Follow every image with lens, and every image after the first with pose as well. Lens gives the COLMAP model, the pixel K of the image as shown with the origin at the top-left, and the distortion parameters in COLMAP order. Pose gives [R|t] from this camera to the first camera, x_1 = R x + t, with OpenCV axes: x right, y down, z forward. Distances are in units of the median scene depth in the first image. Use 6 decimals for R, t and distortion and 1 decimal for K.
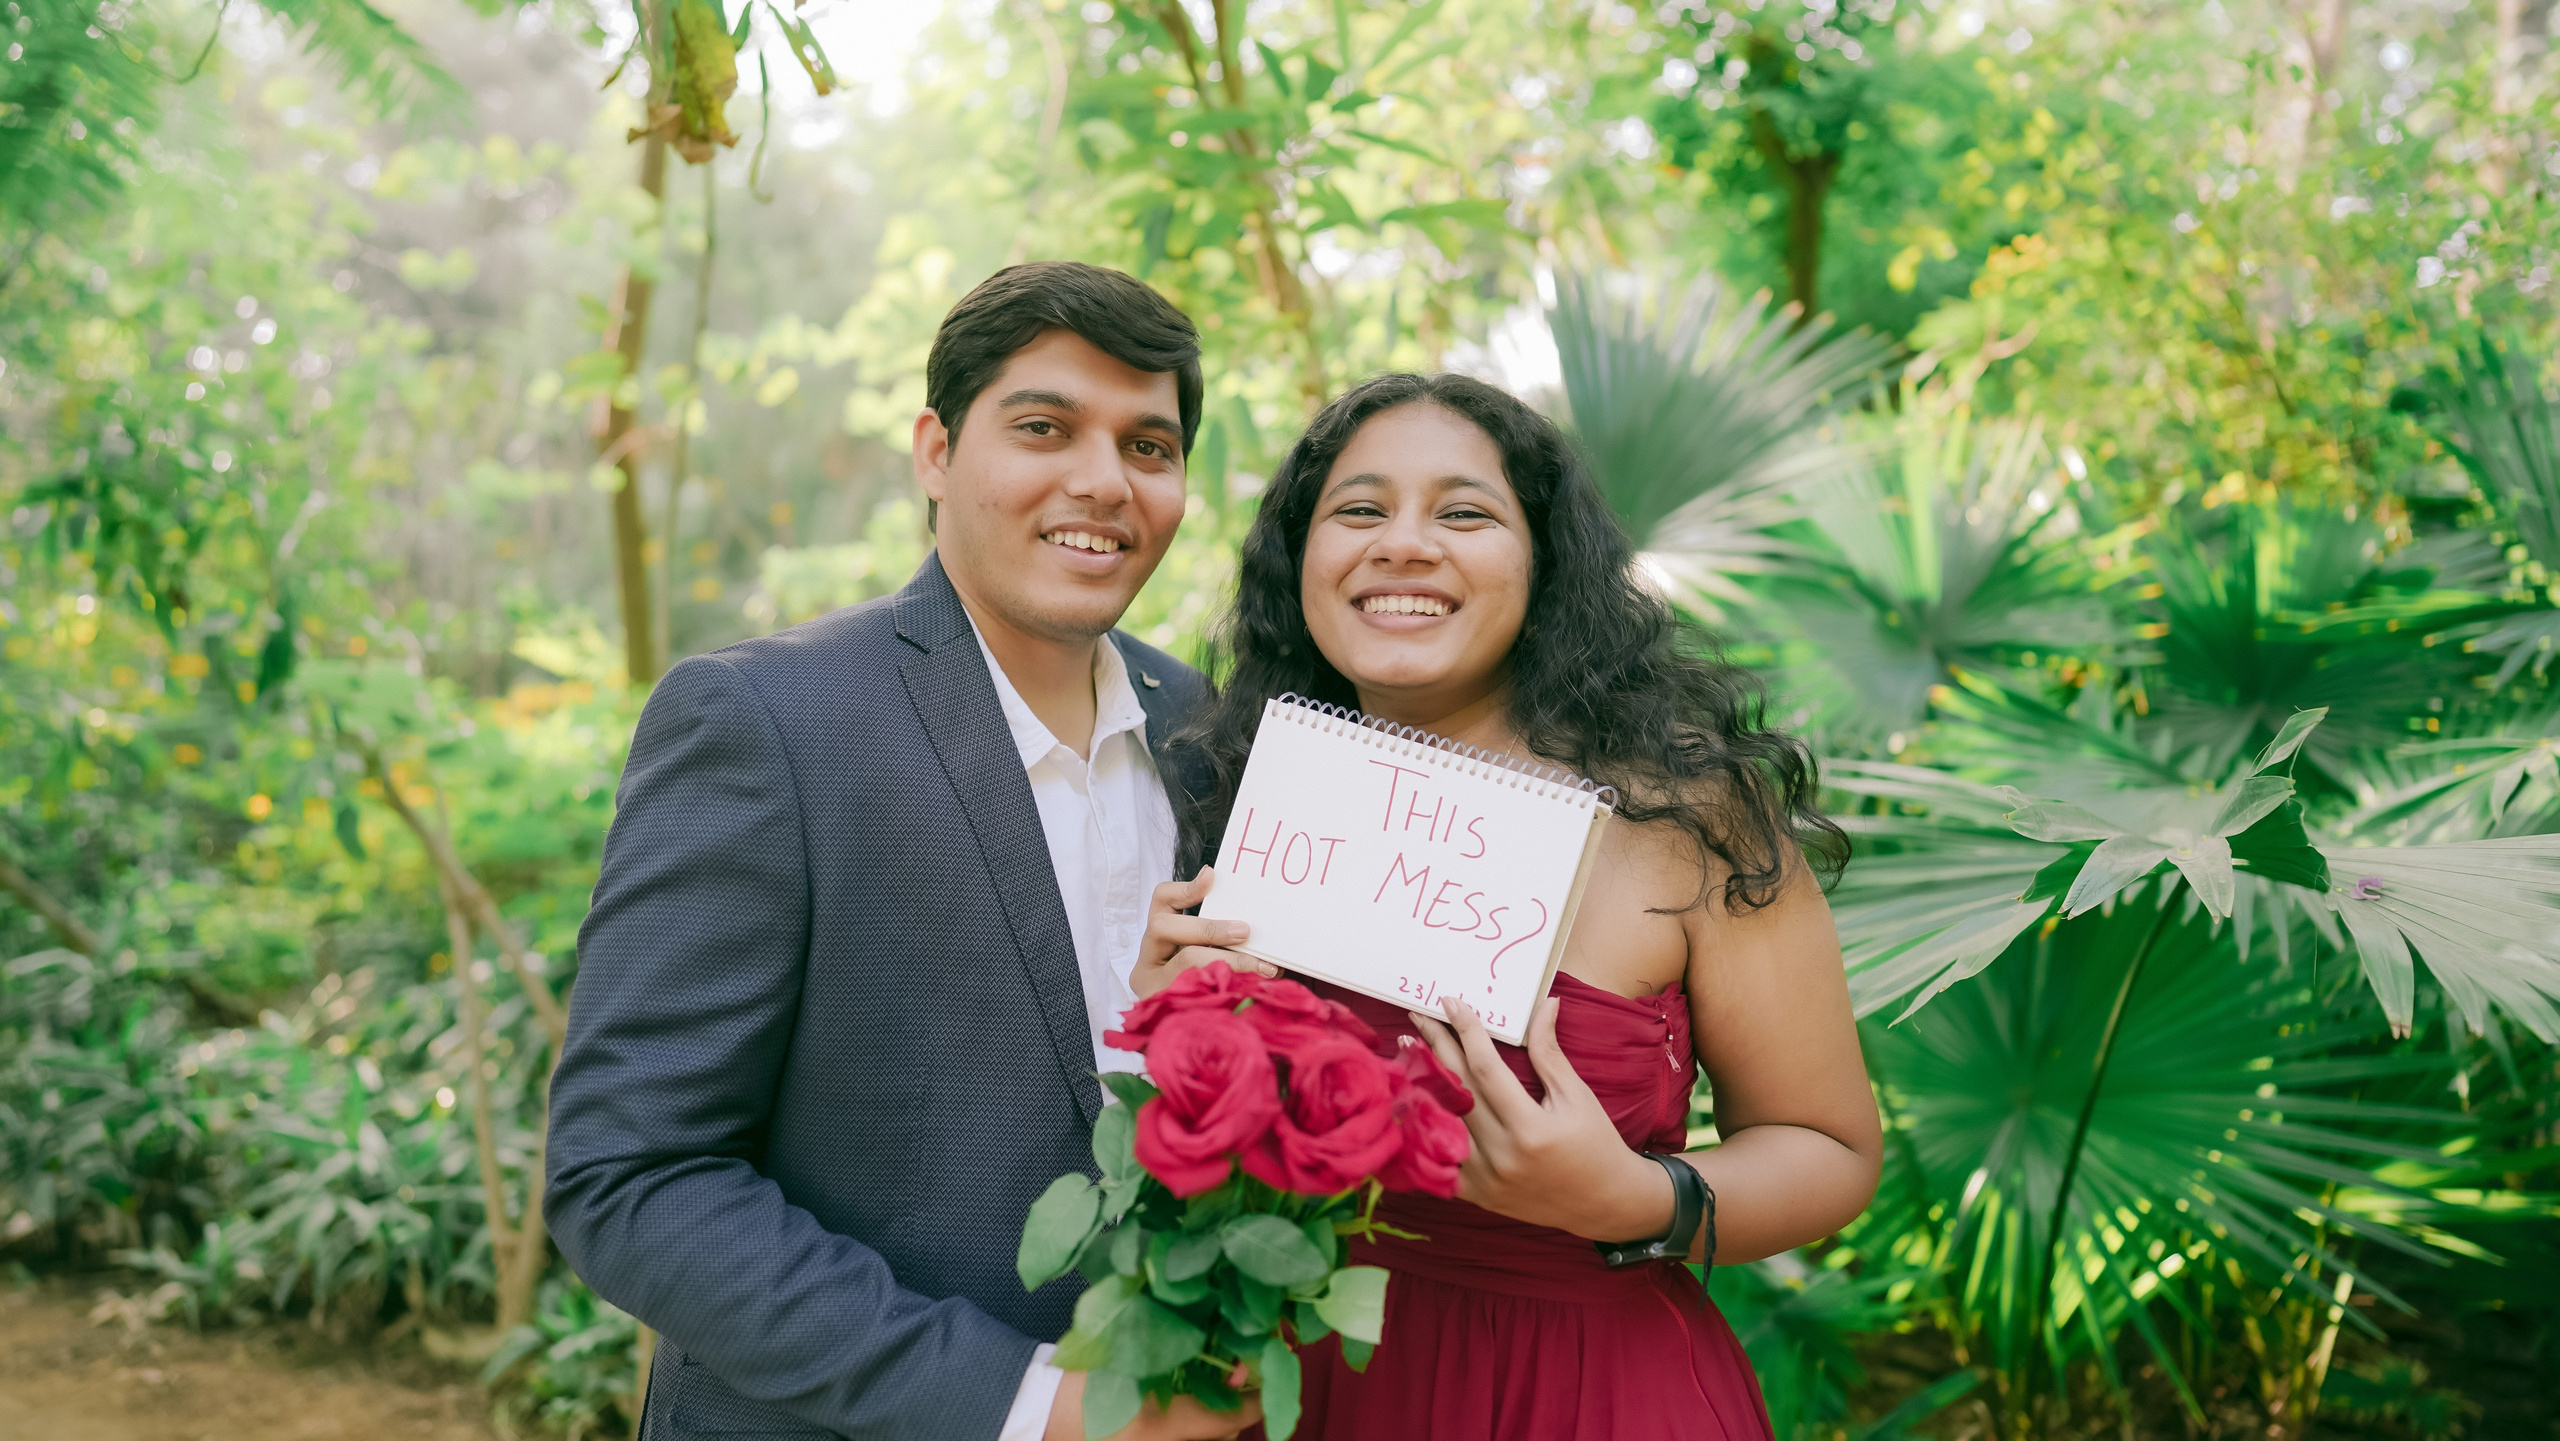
lens RADIAL K [[1836.1, 0, 1250.4], [0, 1836.1, 723.6], [0, 0, 1]] dist [0.000087, 0.034671]
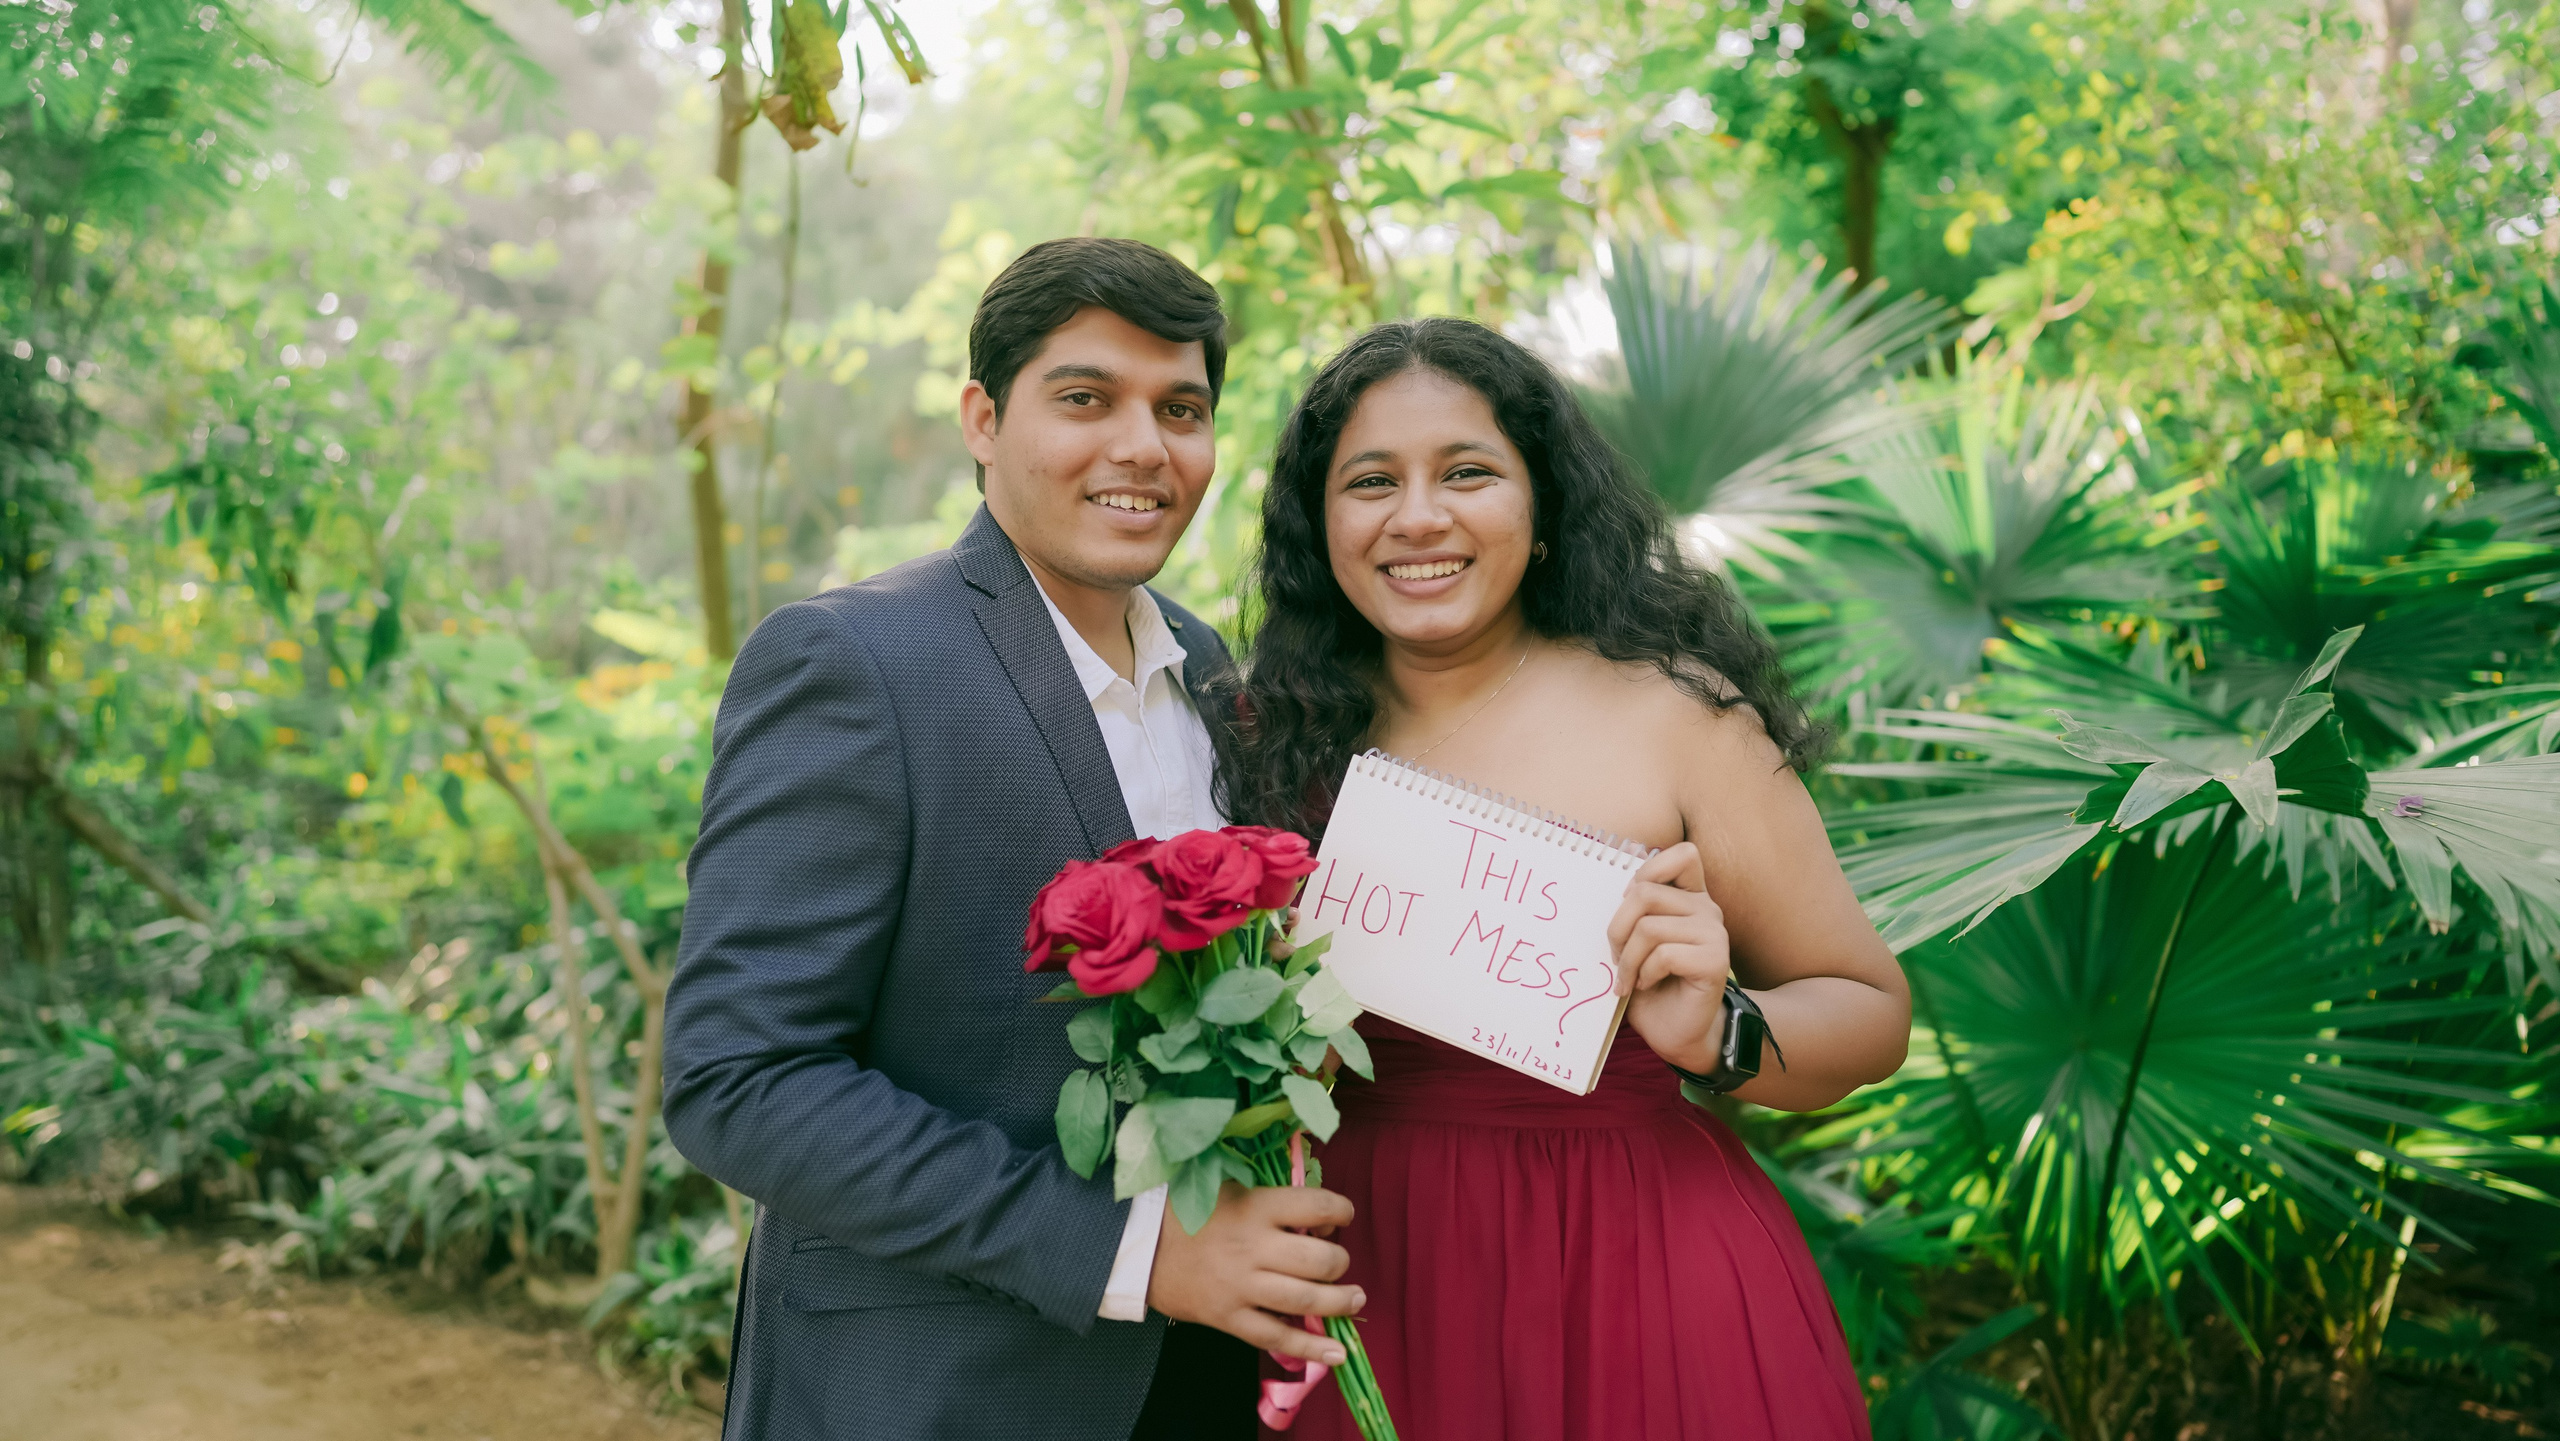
lens RADIAL K [[1837.1, 0, 1236.8], [0, 1837.1, 719.6], [0, 0, 1]] dist [0.003352, 0.032094]
pose [[0.999299, -0.008418, -0.036482, -0.007129], [0.008668, 0.999940, 0.006719, 0.009945], [0.036423, -0.007030, 0.999312, -0.029054]]
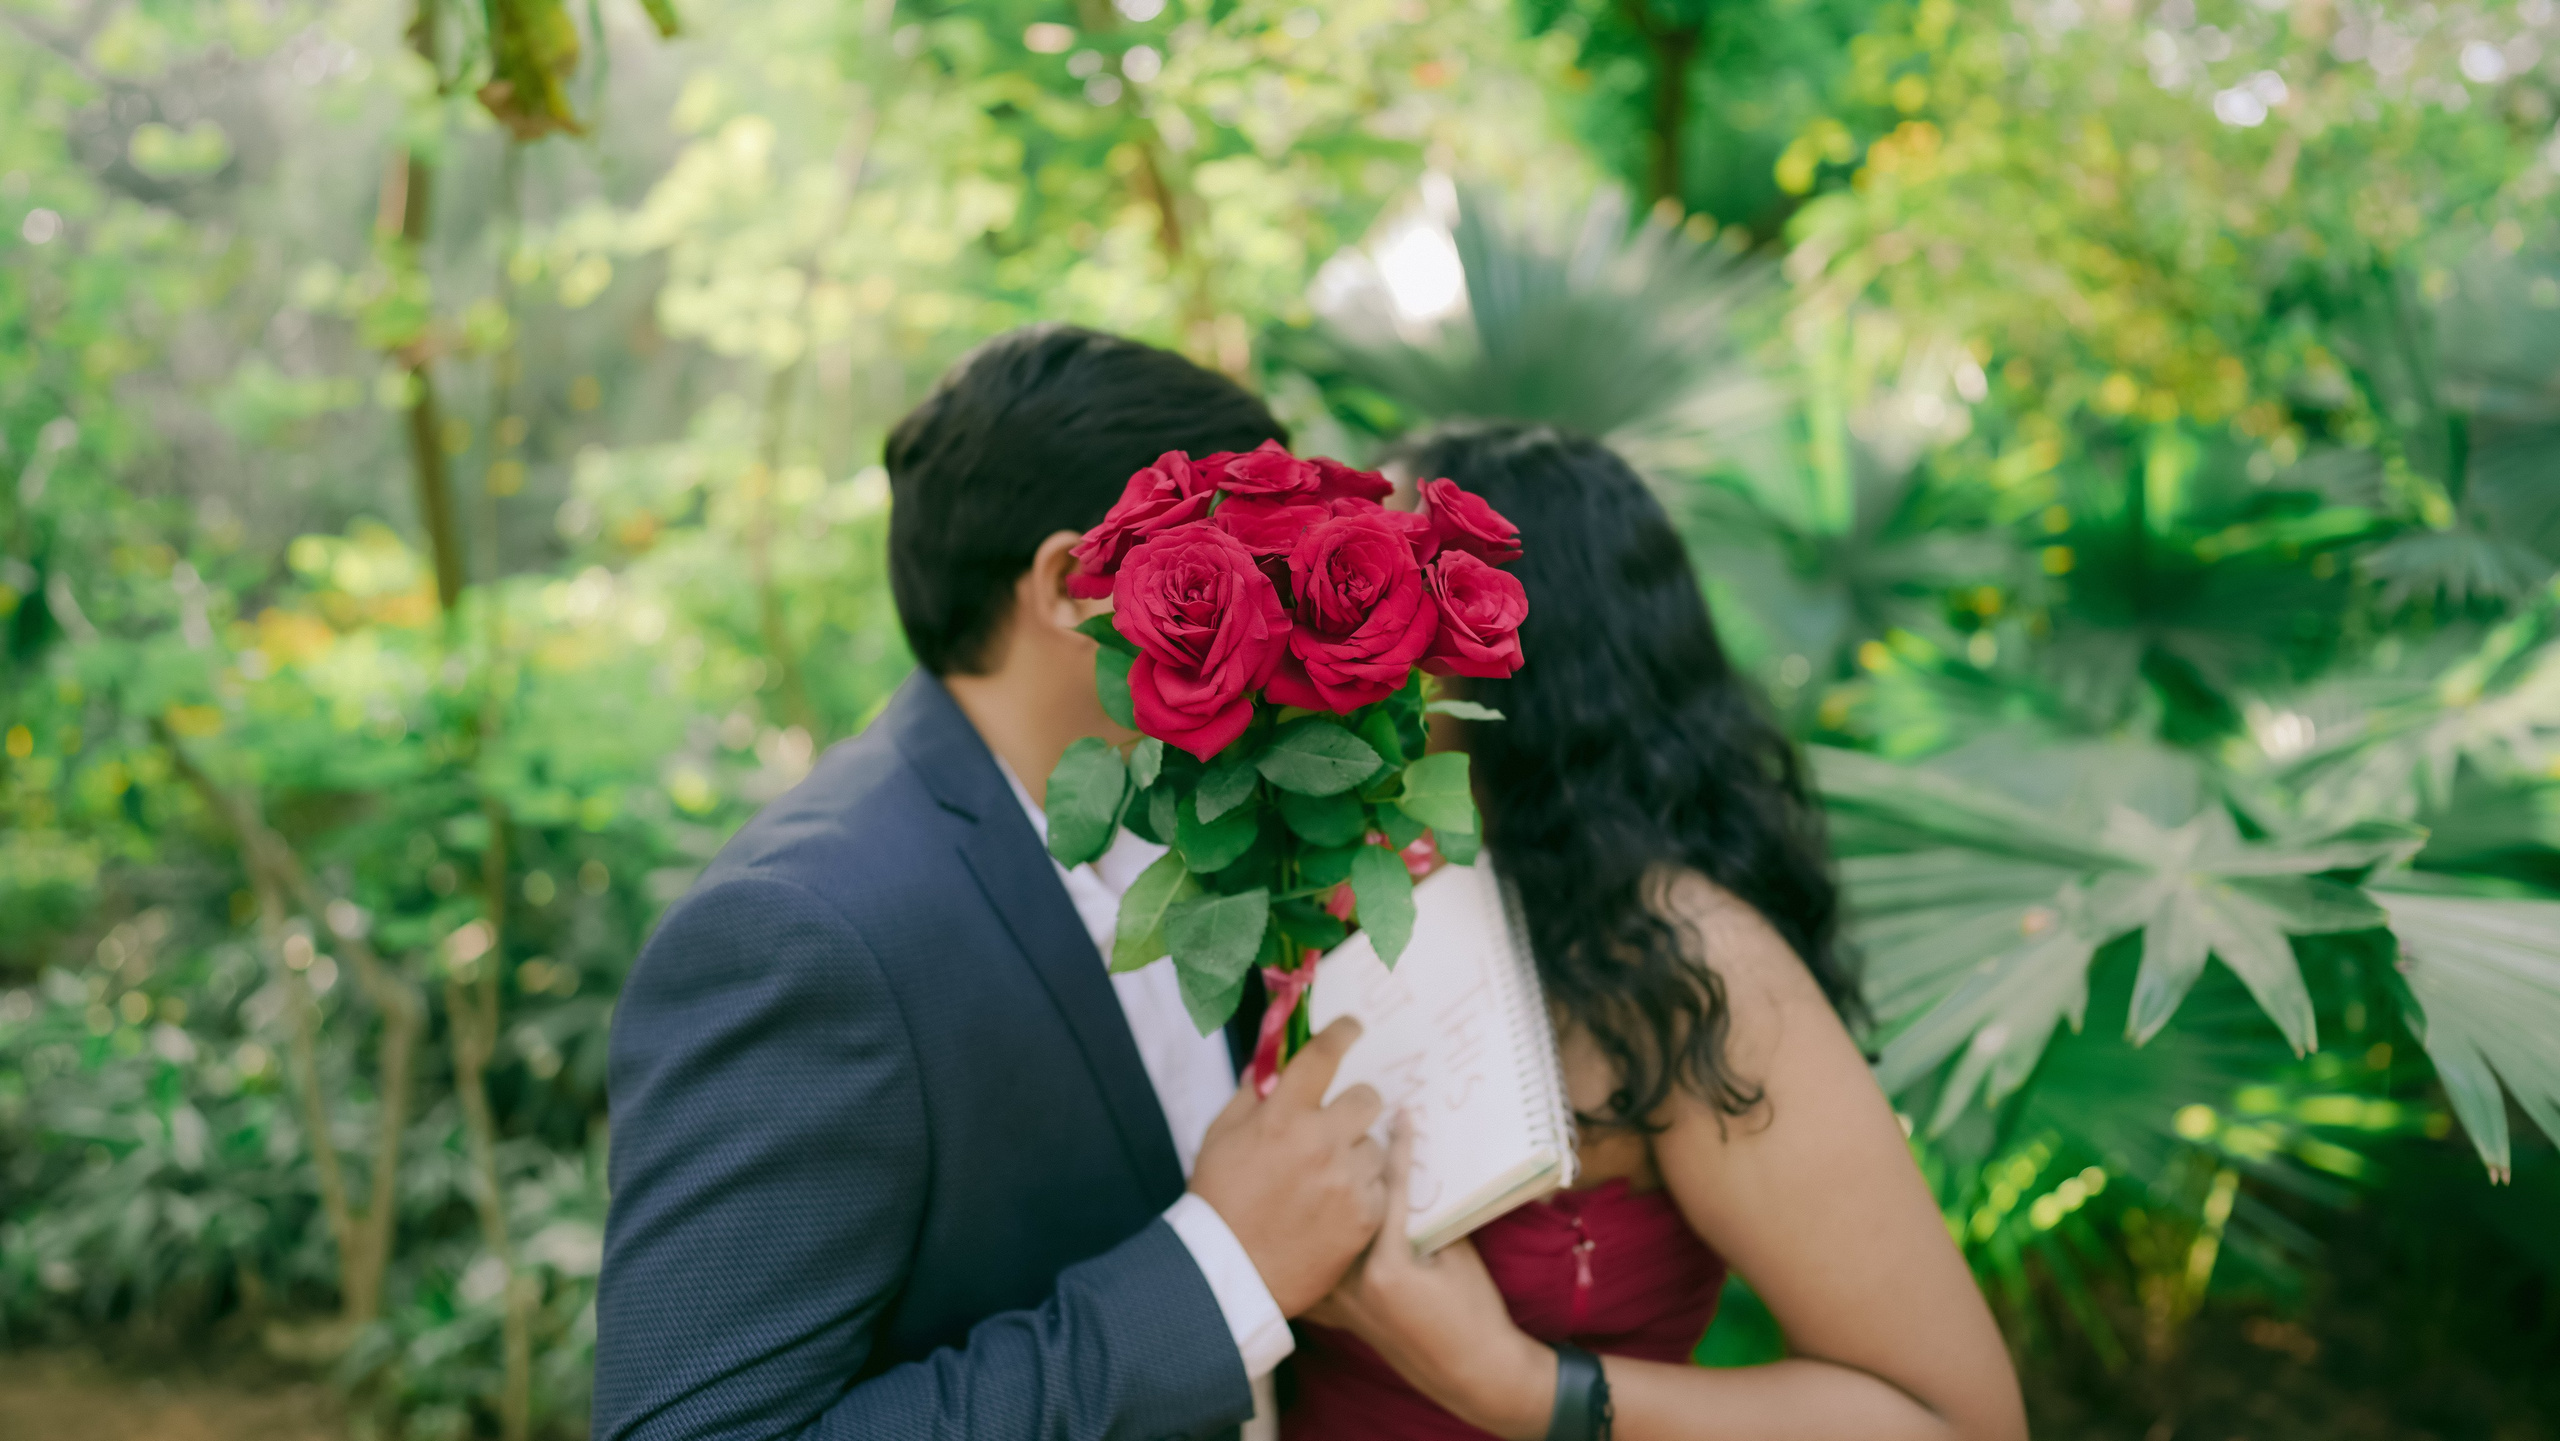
lens RADIAL K [[1836.1, 0, 1250.4], [0, 1836.1, 723.6], [0, 0, 1]] dist [0.000087, 0.034671]
pose [[0.994669, -0.035661, 0.096755, -0.032341], [0.026317, 0.995016, 0.096184, -0.058716], [-0.099703, -0.093125, 0.990650, 0.051285]]
